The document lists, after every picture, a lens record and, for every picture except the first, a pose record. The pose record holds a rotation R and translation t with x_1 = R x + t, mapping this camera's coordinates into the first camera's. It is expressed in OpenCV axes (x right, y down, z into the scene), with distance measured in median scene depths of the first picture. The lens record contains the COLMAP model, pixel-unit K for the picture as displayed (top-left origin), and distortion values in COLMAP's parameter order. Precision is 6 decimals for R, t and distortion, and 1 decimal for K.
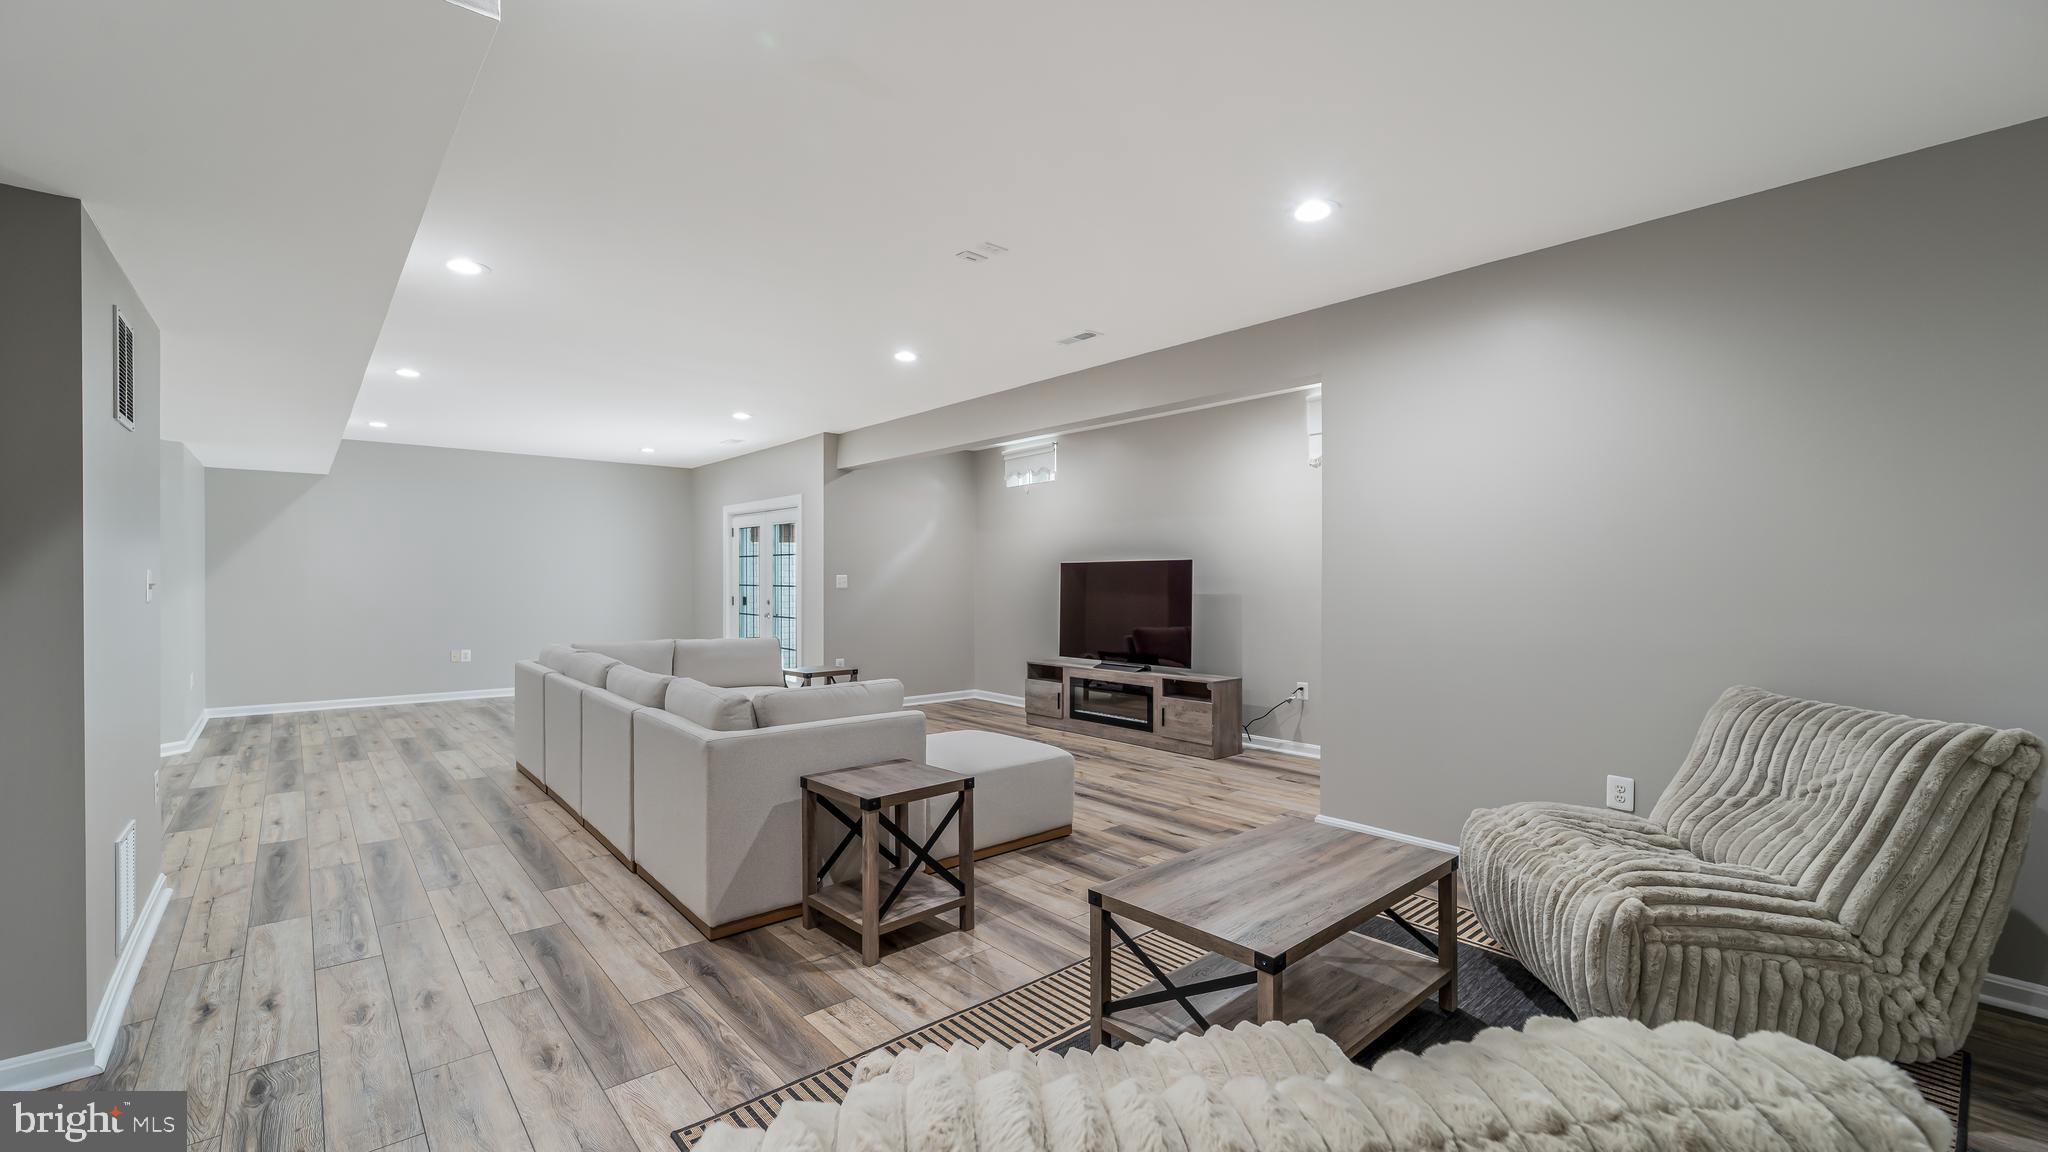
lens RADIAL K [[841.0, 0, 1023.2], [0, 841.0, 578.0], [0, 0, 1]] dist [0.003942, 0.000360]
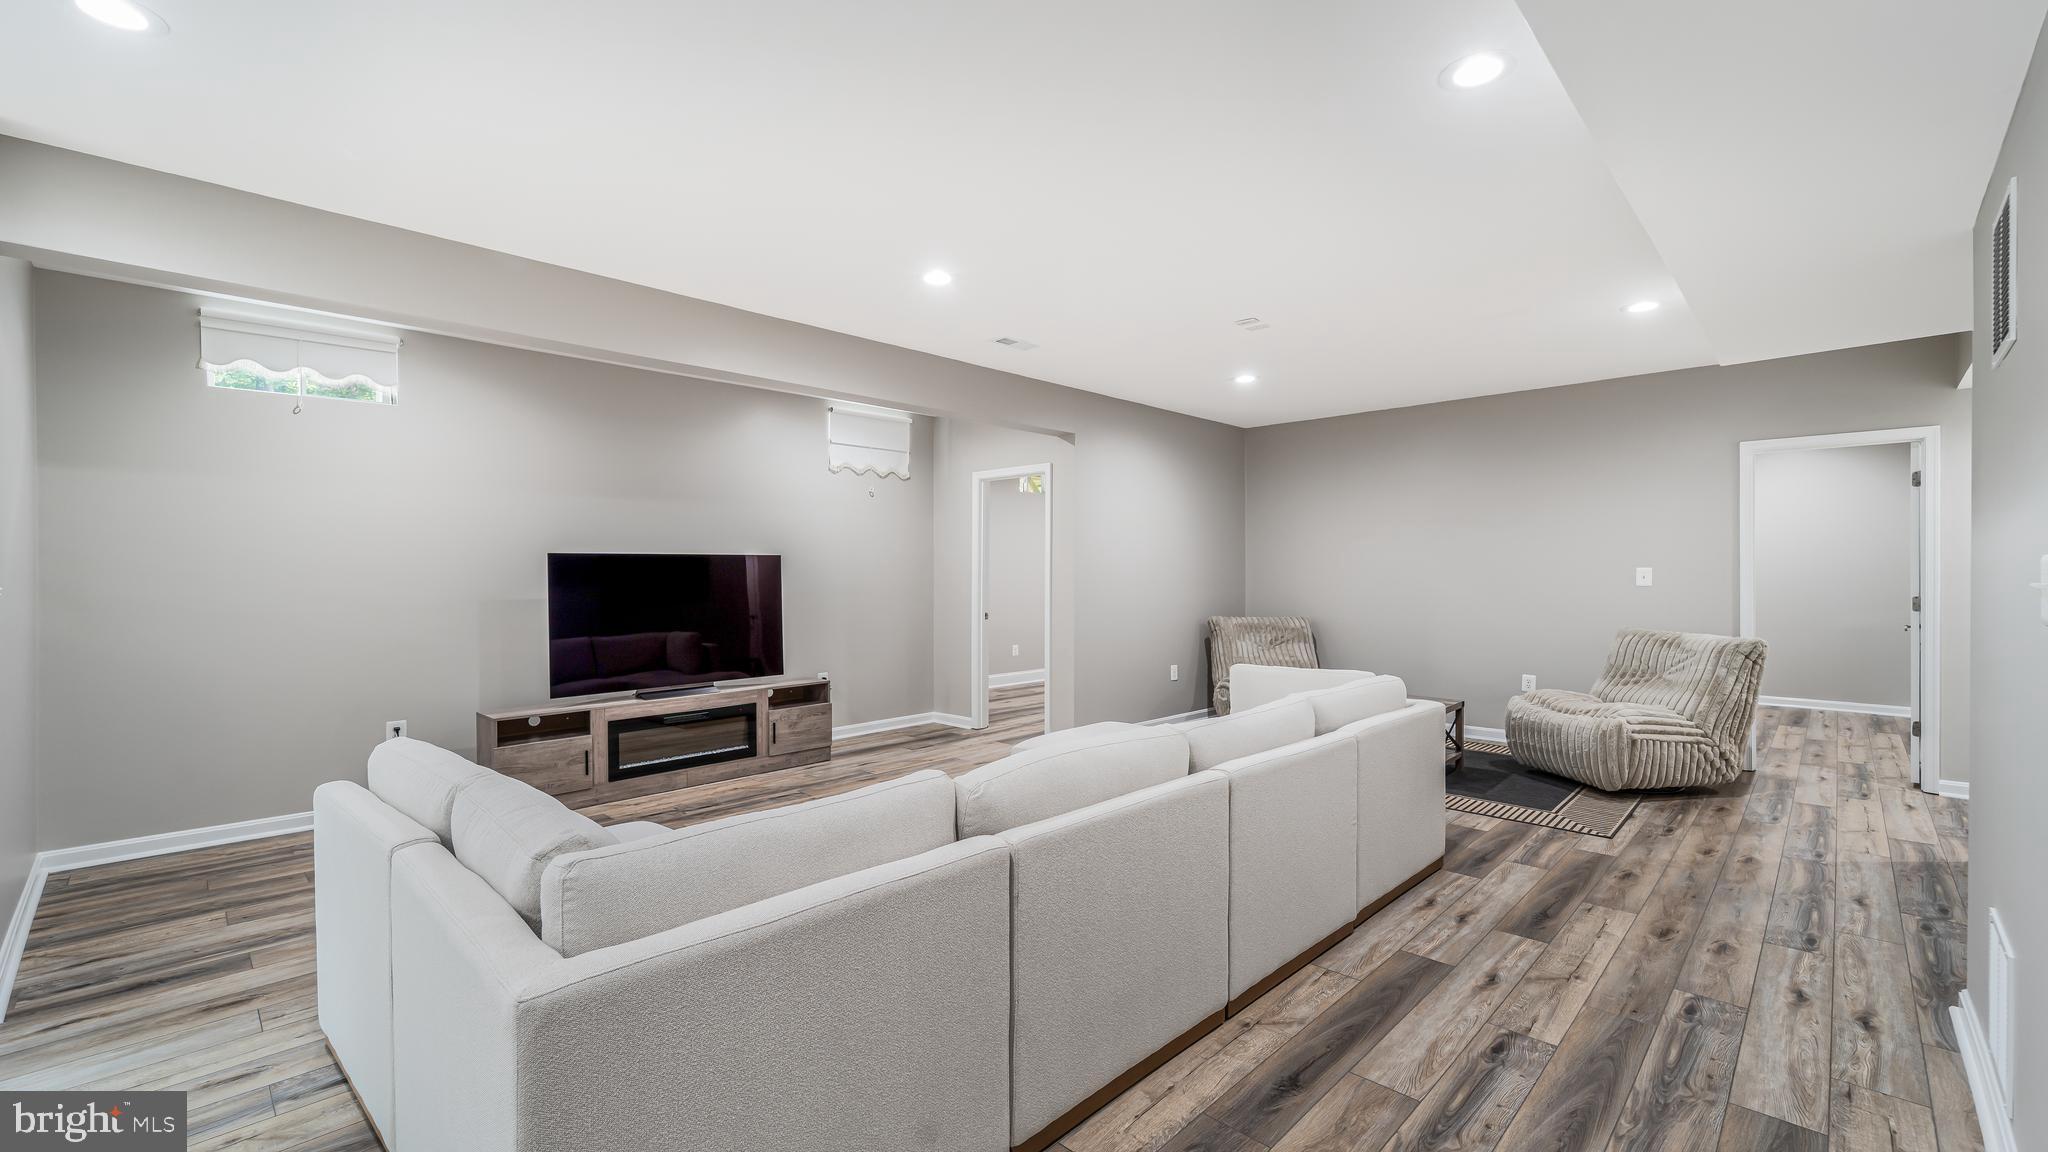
lens RADIAL K [[841.0, 0, 1026.0], [0, 841.0, 579.3], [0, 0, 1]] dist [0.003942, 0.000360]
pose [[-0.085401, -0.007915, 0.996315, -1.298585], [0.003262, 0.999961, 0.008224, -0.004506], [-0.996341, 0.003952, -0.085372, 1.434985]]
